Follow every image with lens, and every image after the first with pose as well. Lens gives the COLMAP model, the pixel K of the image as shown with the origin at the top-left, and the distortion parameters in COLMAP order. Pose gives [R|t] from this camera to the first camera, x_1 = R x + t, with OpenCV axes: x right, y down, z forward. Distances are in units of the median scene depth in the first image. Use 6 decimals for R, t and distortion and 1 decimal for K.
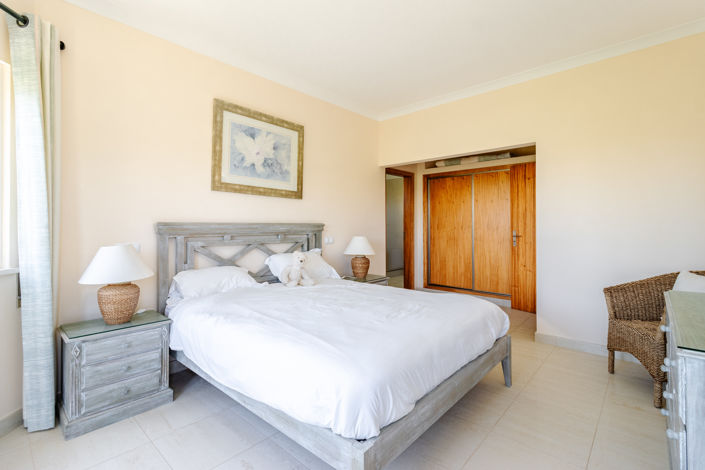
lens RADIAL K [[327.5, 0, 351.0], [0, 327.5, 223.5], [0, 0, 1]] dist [0.000757, 0.000120]
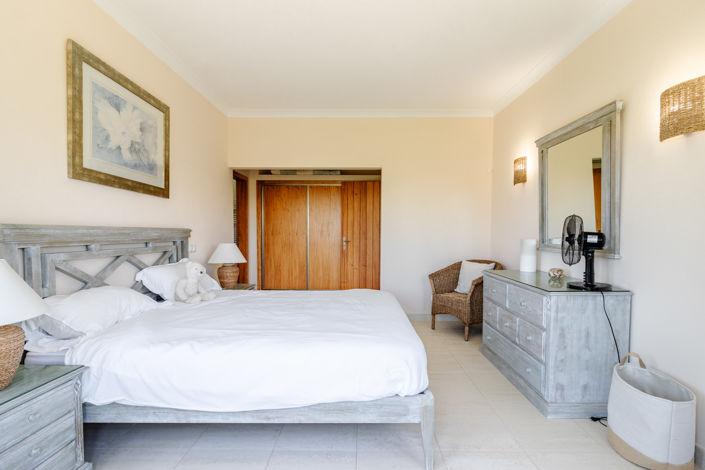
lens RADIAL K [[335.9, 0, 354.2], [0, 335.9, 250.9], [0, 0, 1]] dist [0.001096, -0.000062]
pose [[0.750087, -0.031024, 0.660611, -0.390948], [-0.009100, 0.998320, 0.057217, 0.003932], [-0.661276, -0.048929, 0.748545, 0.070280]]
